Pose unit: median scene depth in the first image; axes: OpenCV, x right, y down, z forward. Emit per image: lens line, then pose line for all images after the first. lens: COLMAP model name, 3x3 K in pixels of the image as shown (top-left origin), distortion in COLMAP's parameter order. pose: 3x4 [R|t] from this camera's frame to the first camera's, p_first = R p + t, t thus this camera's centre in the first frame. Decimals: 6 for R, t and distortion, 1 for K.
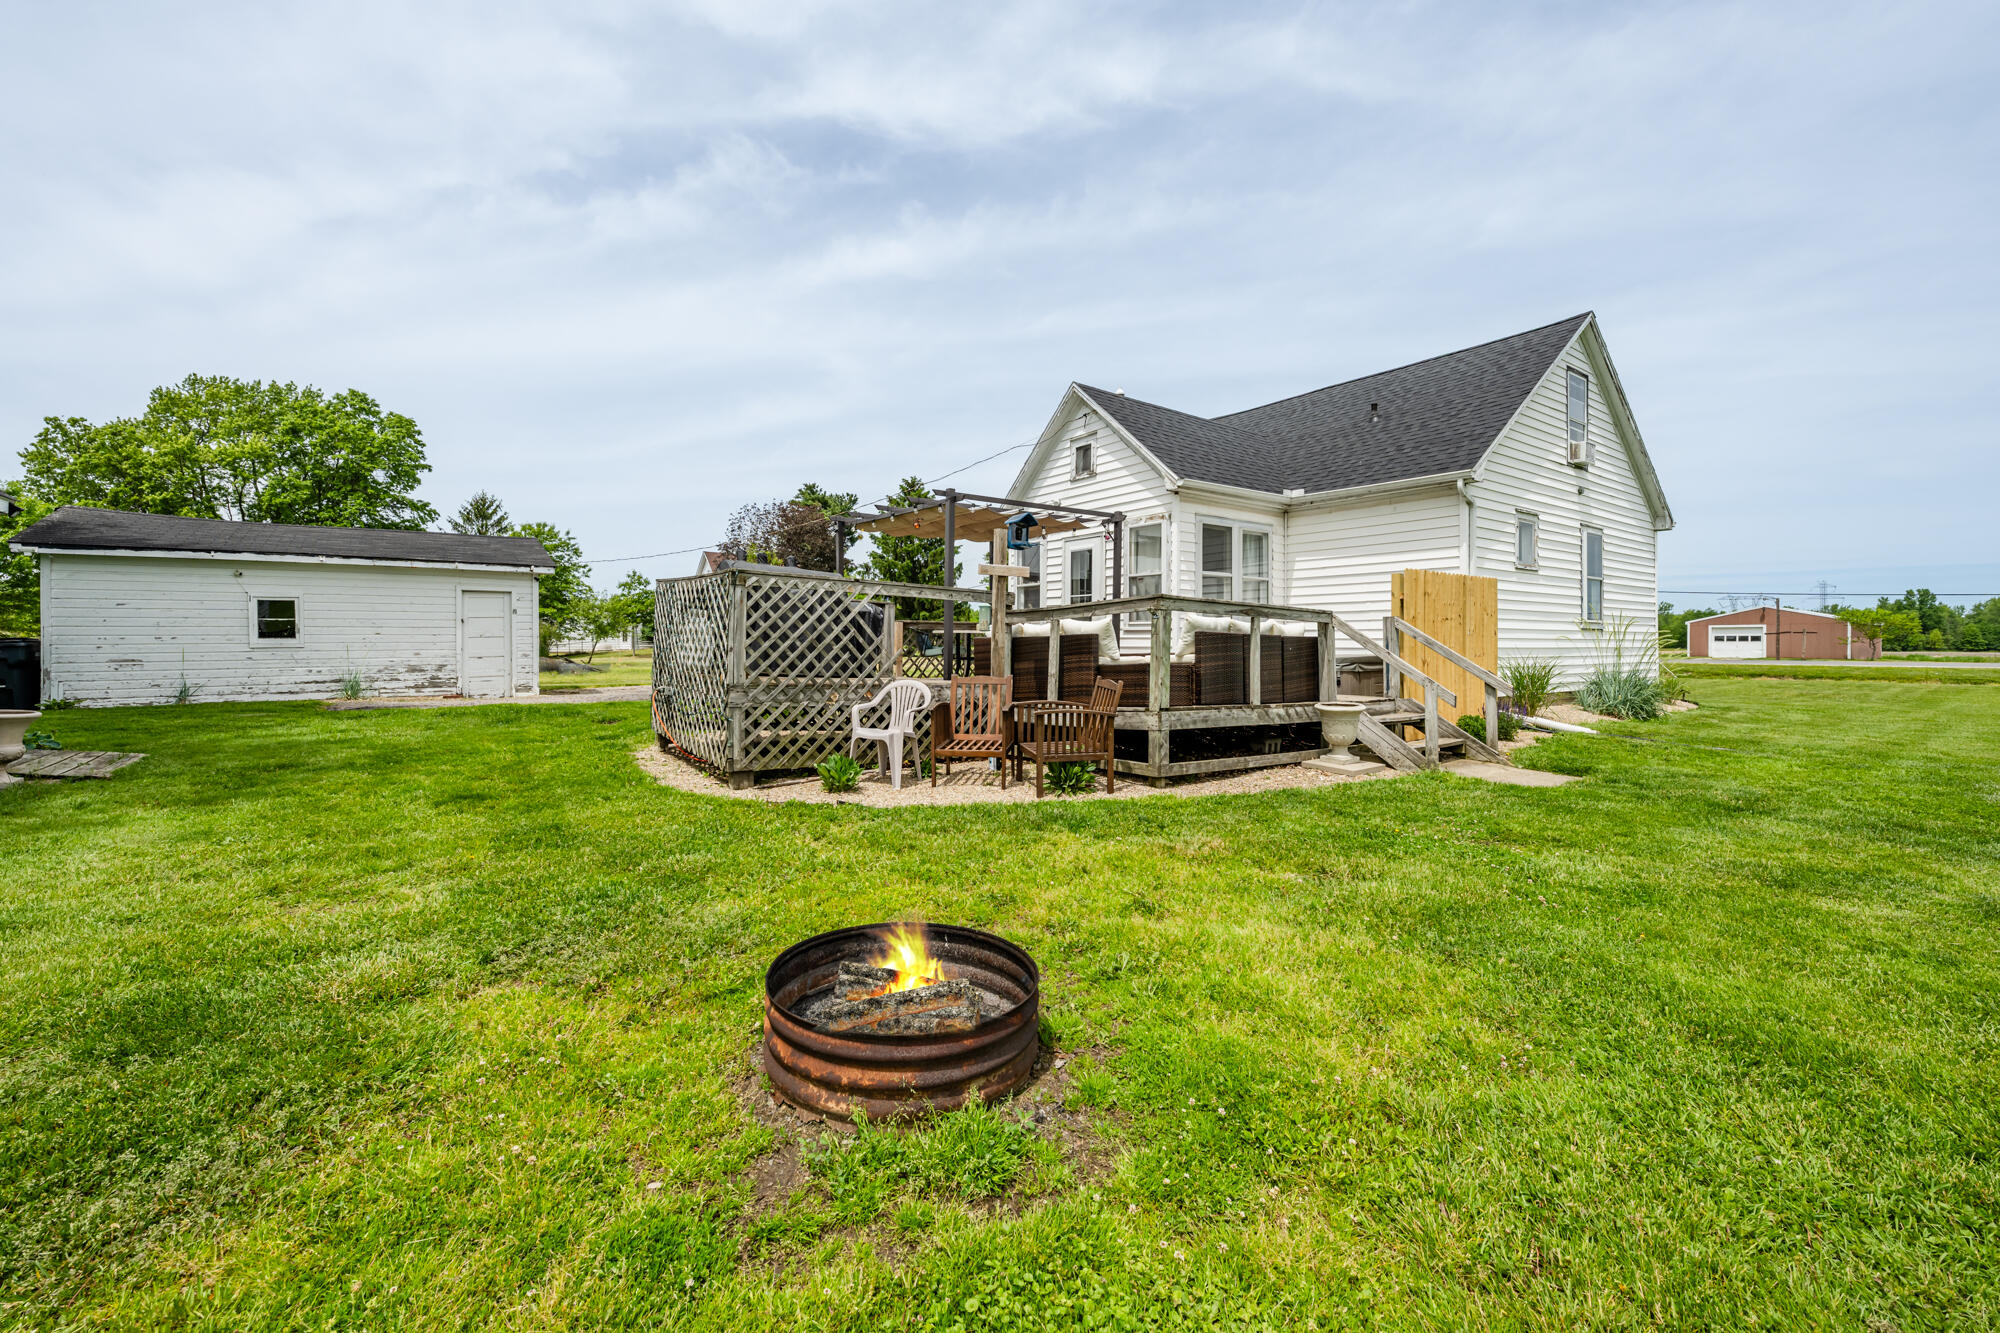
lens RADIAL K [[802.6, 0, 997.5], [0, 802.6, 646.9], [0, 0, 1]] dist [0.000222, 0.000224]
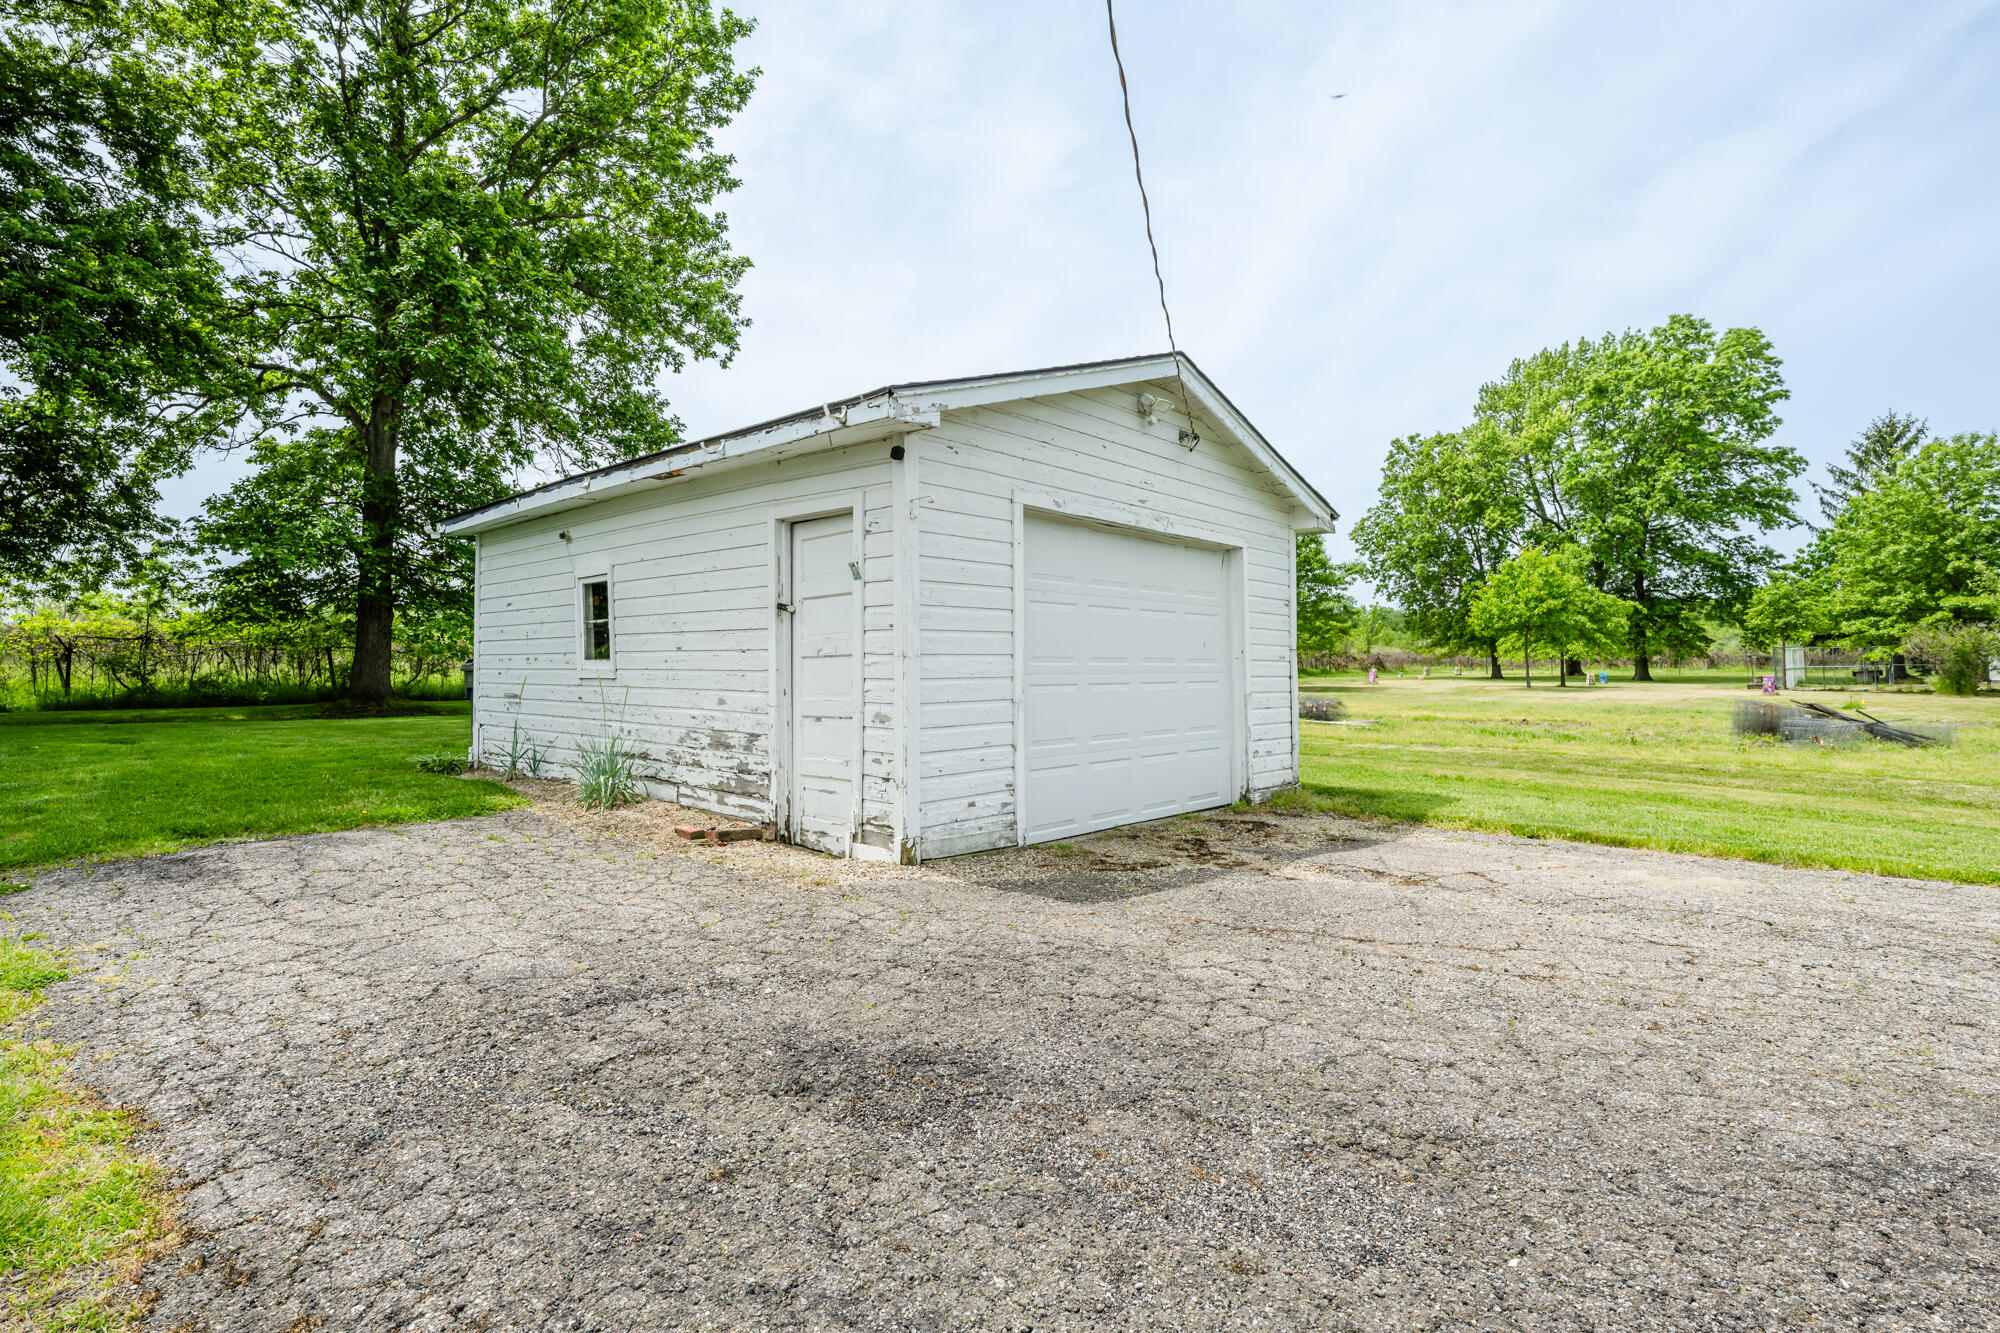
lens RADIAL K [[962.4, 0, 1003.0], [0, 962.4, 622.4], [0, 0, 1]] dist [0.000193, 0.000493]
pose [[0.179151, -0.034946, -0.983201, -0.060648], [-0.007204, 0.999296, -0.036831, -0.003138], [0.983795, 0.013681, 0.178773, 0.255717]]
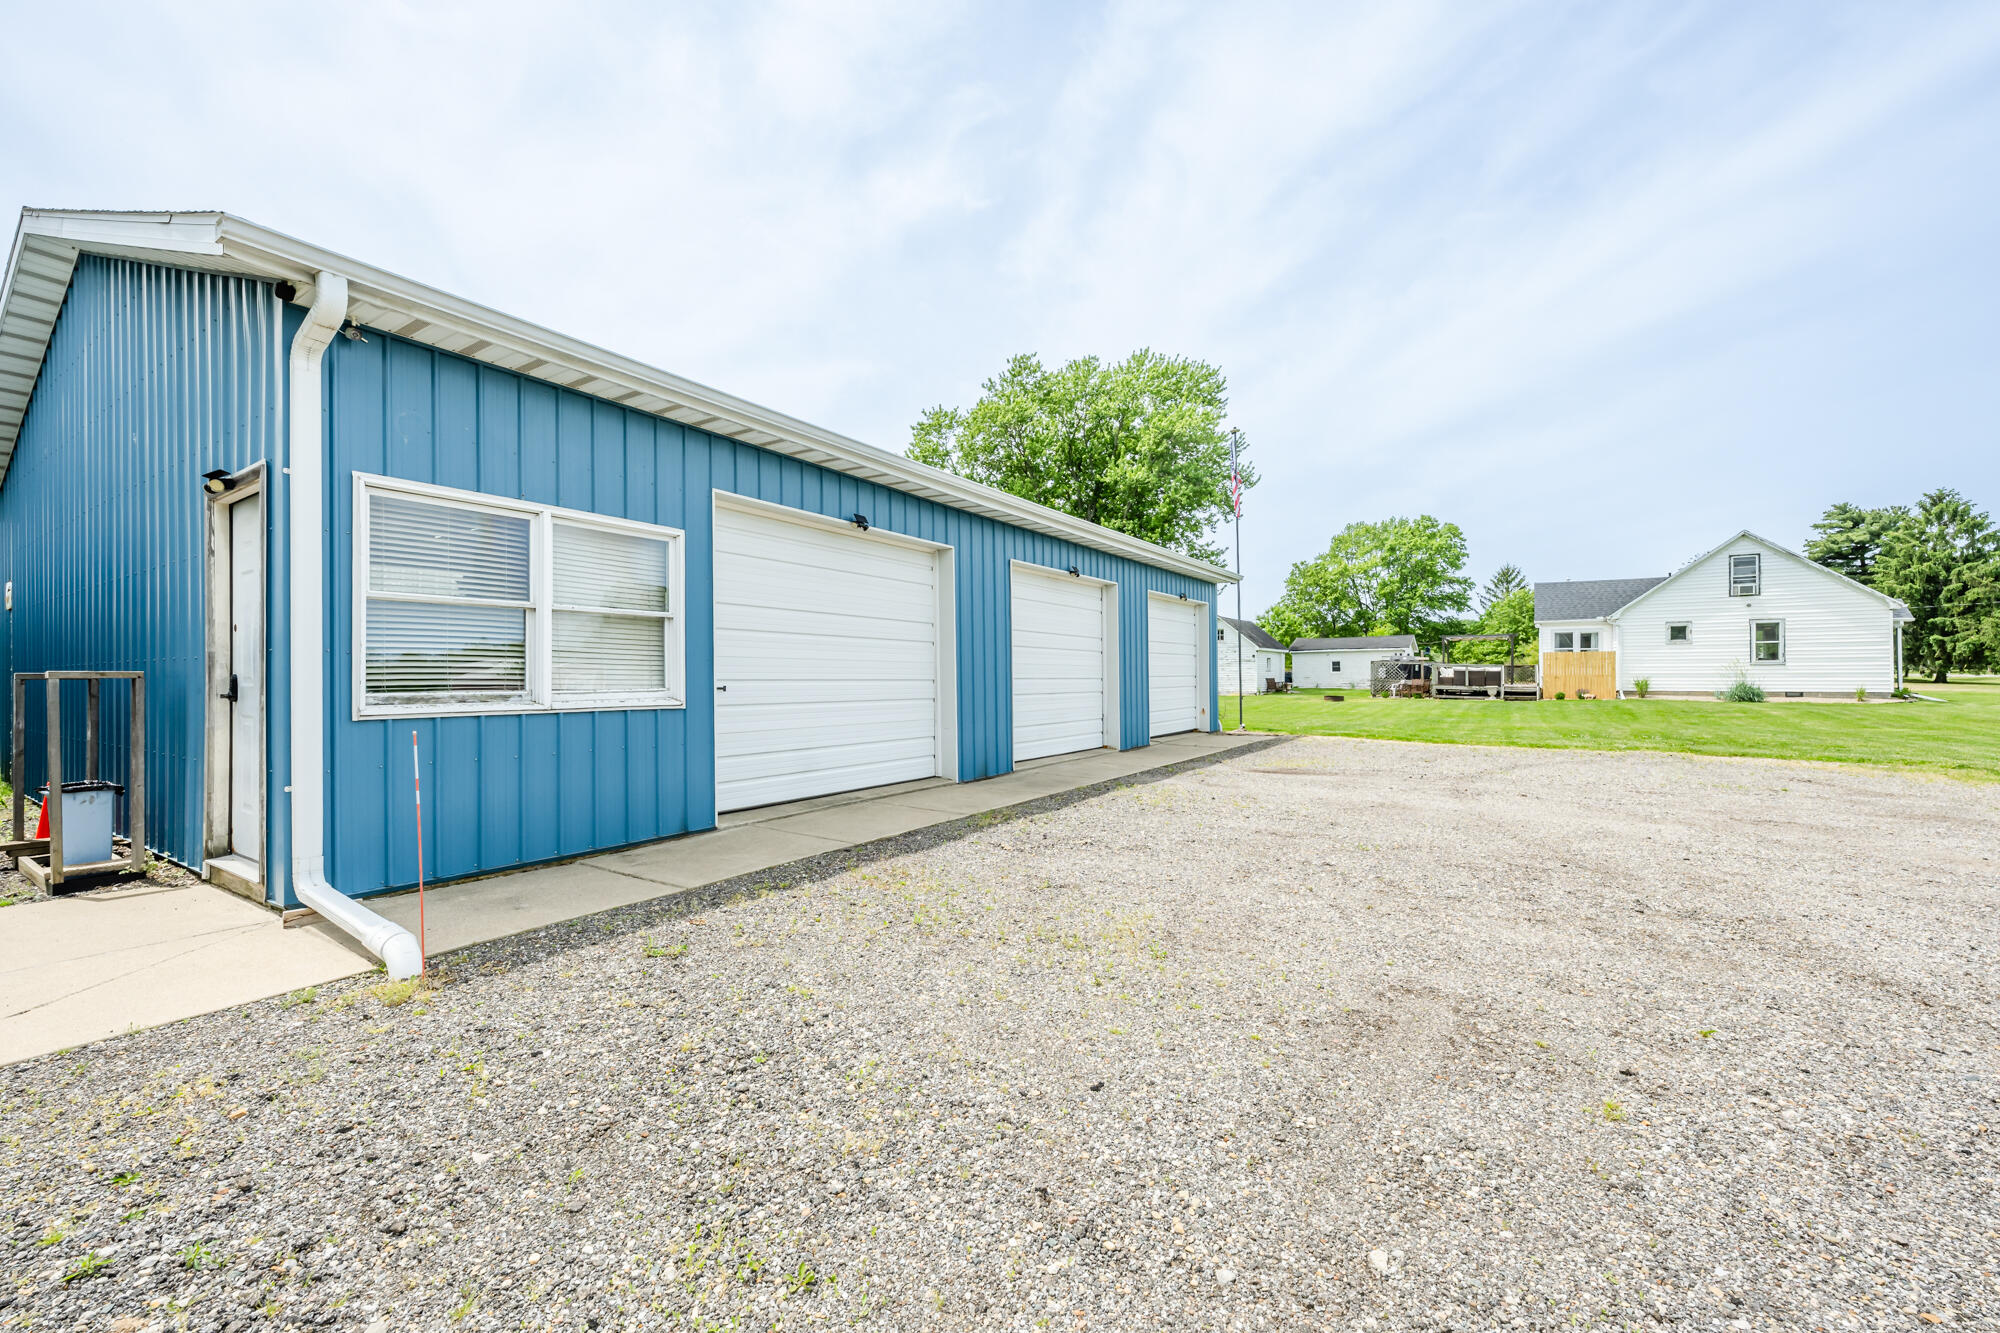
lens RADIAL K [[830.1, 0, 982.6], [0, 830.1, 670.2], [0, 0, 1]] dist [0.000234, -0.000052]
pose [[0.336401, -0.003118, -0.941714, 0.499759], [-0.001646, 0.999991, -0.003899, 0.000277], [0.941717, 0.002861, 0.336393, -0.421476]]
